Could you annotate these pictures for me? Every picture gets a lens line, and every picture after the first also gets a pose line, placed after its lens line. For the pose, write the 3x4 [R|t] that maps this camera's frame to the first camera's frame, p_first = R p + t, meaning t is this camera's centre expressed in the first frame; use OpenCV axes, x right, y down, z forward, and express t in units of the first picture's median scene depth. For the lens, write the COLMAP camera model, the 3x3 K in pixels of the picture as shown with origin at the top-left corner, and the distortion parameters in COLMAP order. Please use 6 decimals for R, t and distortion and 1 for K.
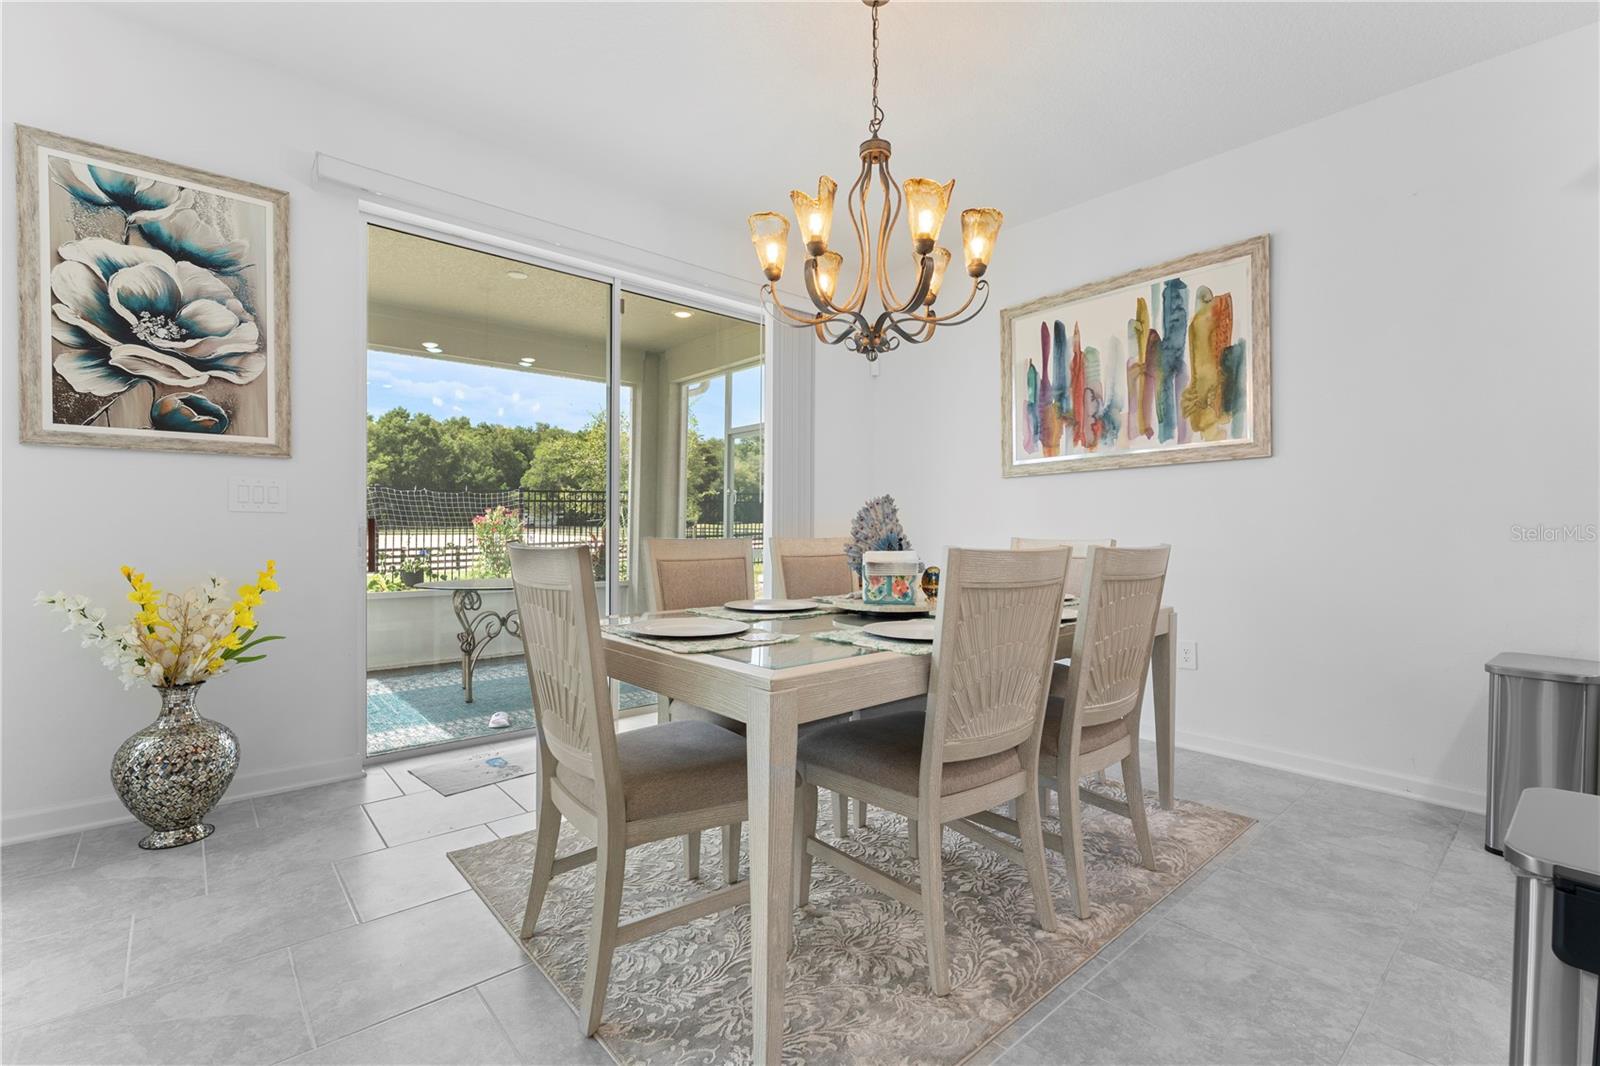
lens RADIAL K [[711.9, 0, 800.0], [0, 711.9, 533.0], [0, 0, 1]] dist [0.000087, 0.000108]
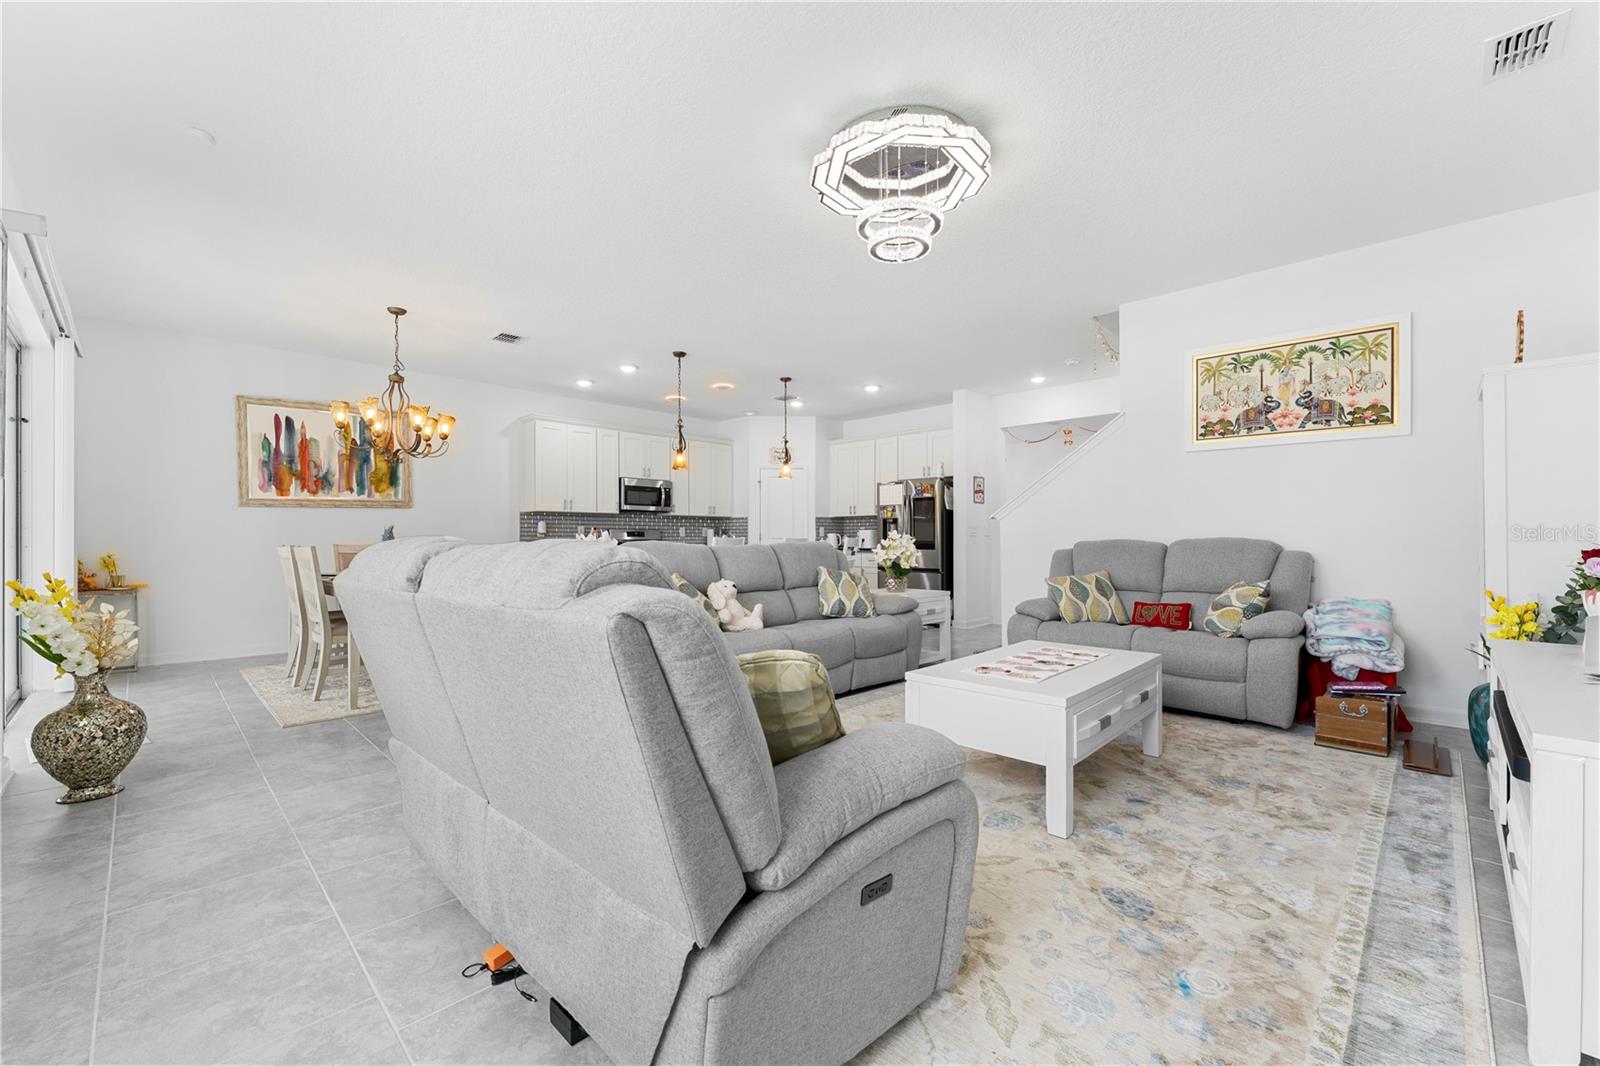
lens RADIAL K [[648.3, 0, 797.7], [0, 648.3, 541.0], [0, 0, 1]] dist [-0.001633, -0.000181]
pose [[-0.074789, -0.010130, 0.997148, -1.505745], [0.007970, 0.999910, 0.010756, -0.009699], [-0.997168, 0.008752, -0.074702, -0.108783]]
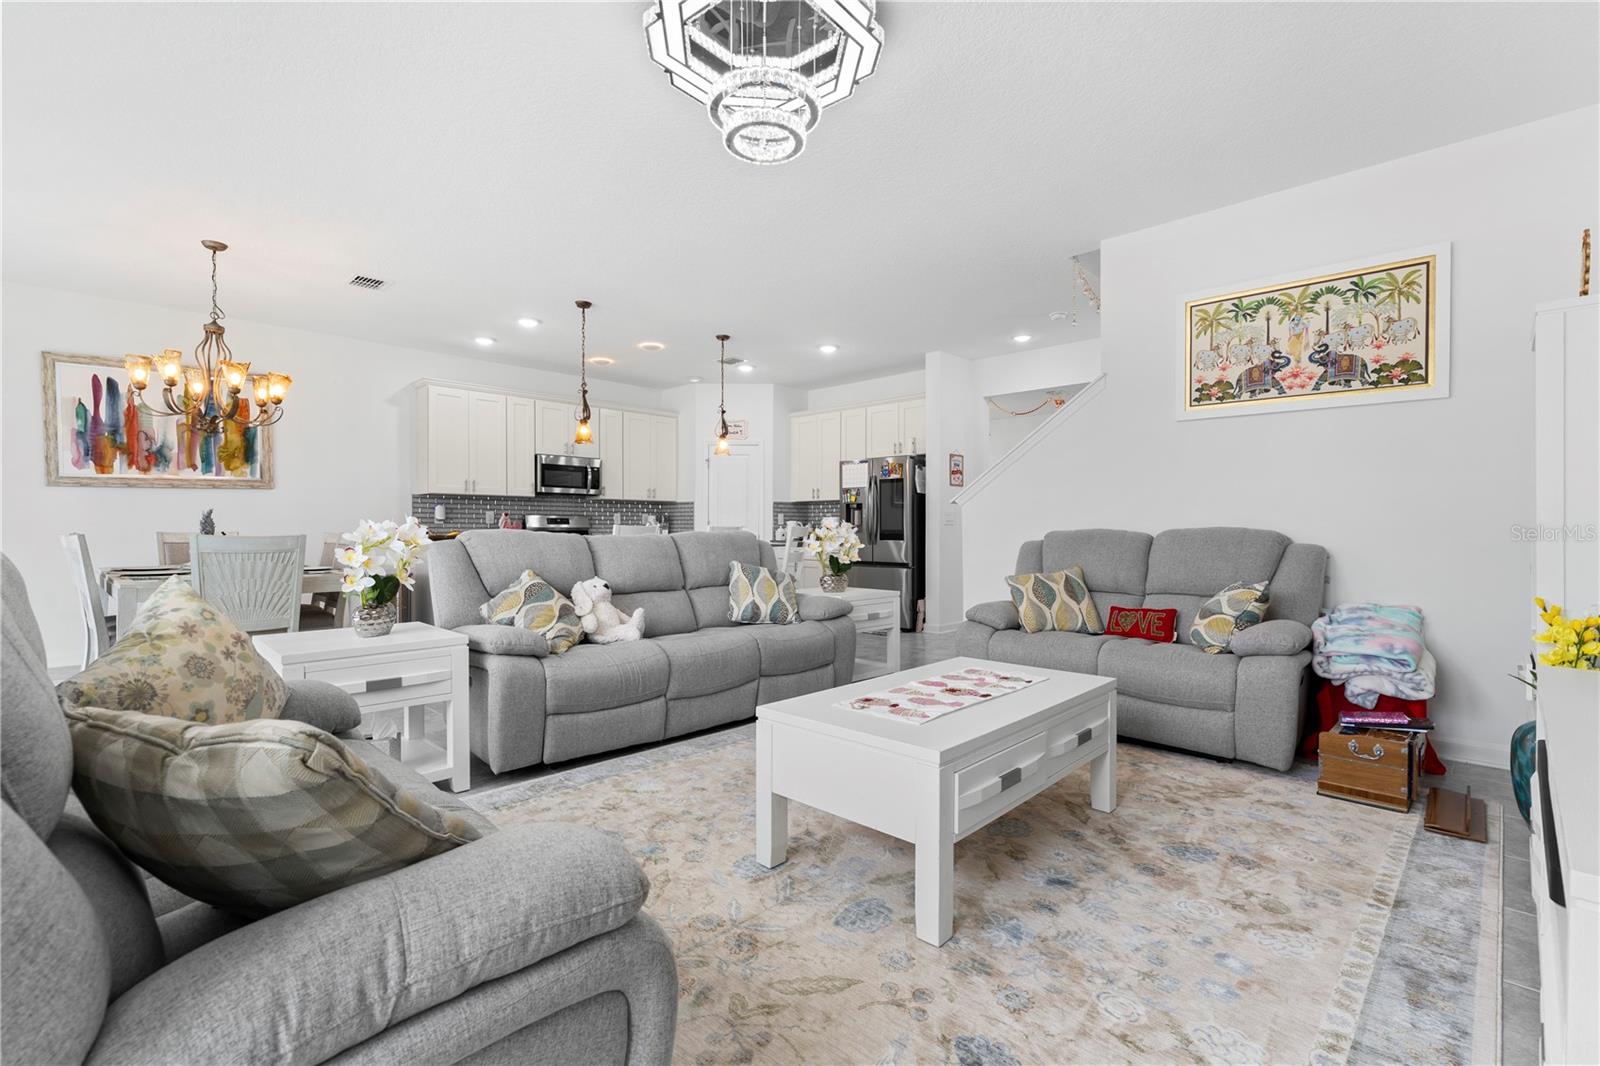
lens RADIAL K [[716.5, 0, 802.3], [0, 716.5, 536.3], [0, 0, 1]] dist [-0.002234, -0.000108]
pose [[-0.077627, -0.019556, 0.996791, -1.372985], [0.004907, 0.999788, 0.019997, -0.007533], [-0.996970, 0.006444, -0.077514, -0.297284]]
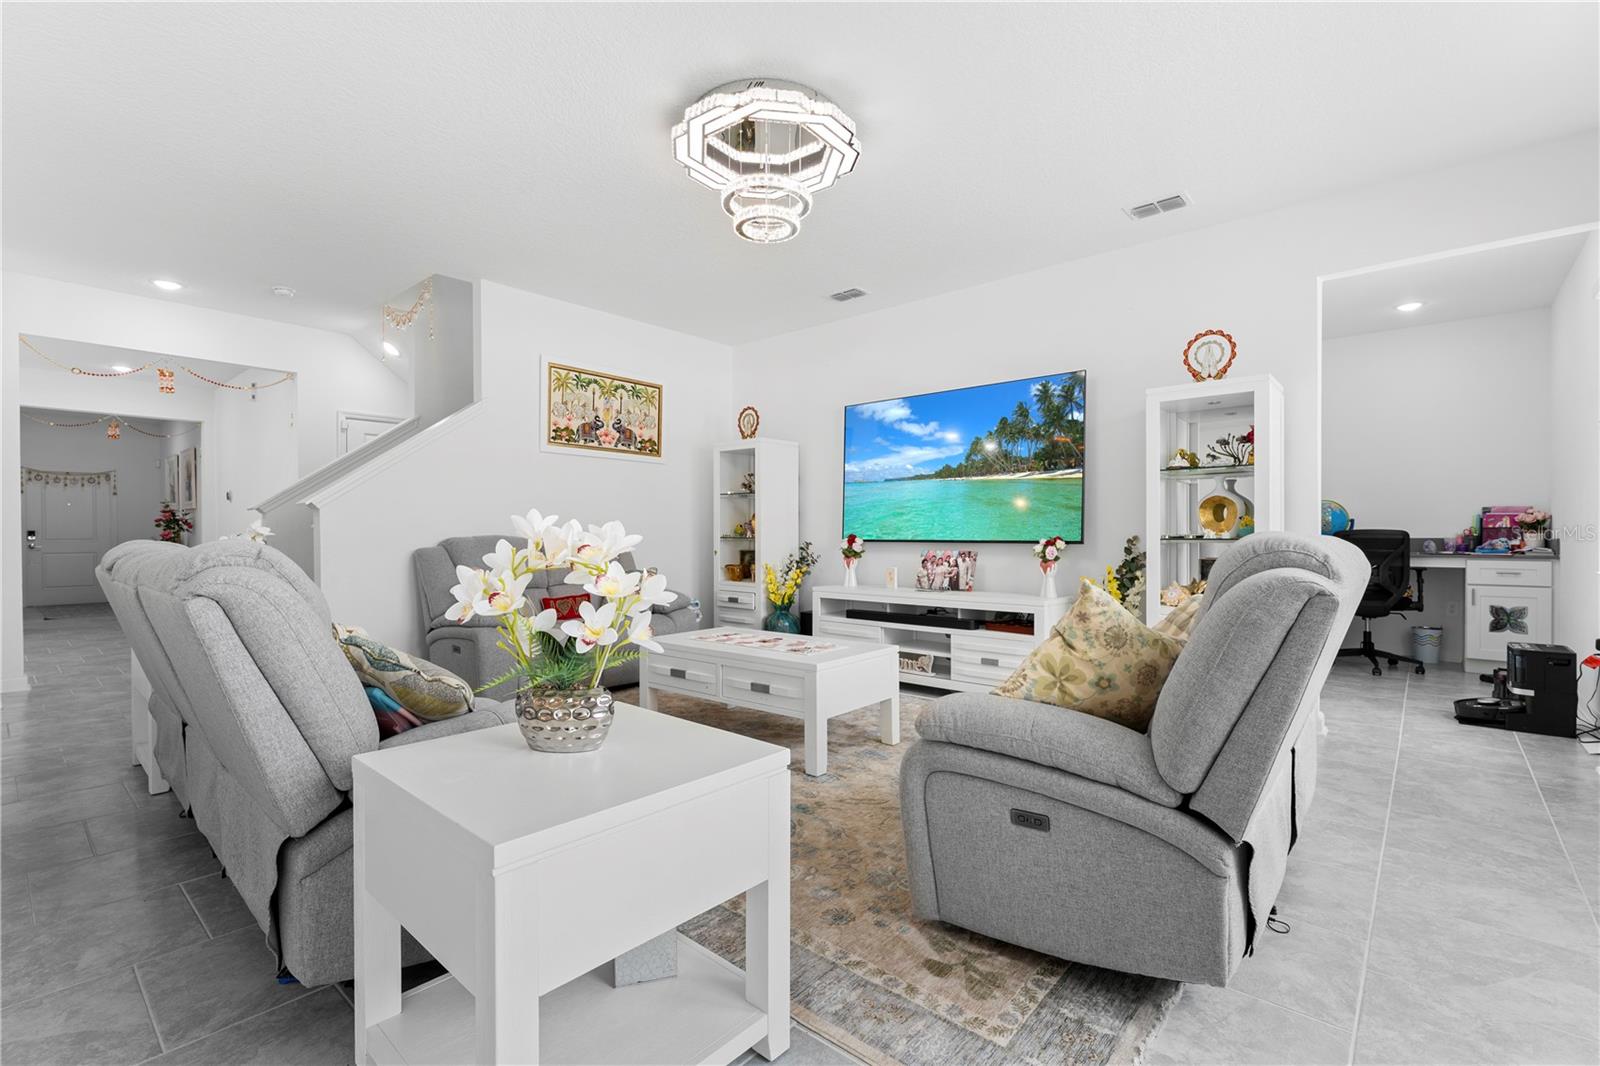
lens RADIAL K [[716.5, 0, 802.3], [0, 716.5, 536.3], [0, 0, 1]] dist [-0.002234, -0.000108]
pose [[-0.990985, -0.006416, -0.133817, -0.551640], [-0.007719, 0.999928, 0.009215, -0.008860], [0.133749, 0.010165, -0.990963, 0.616366]]
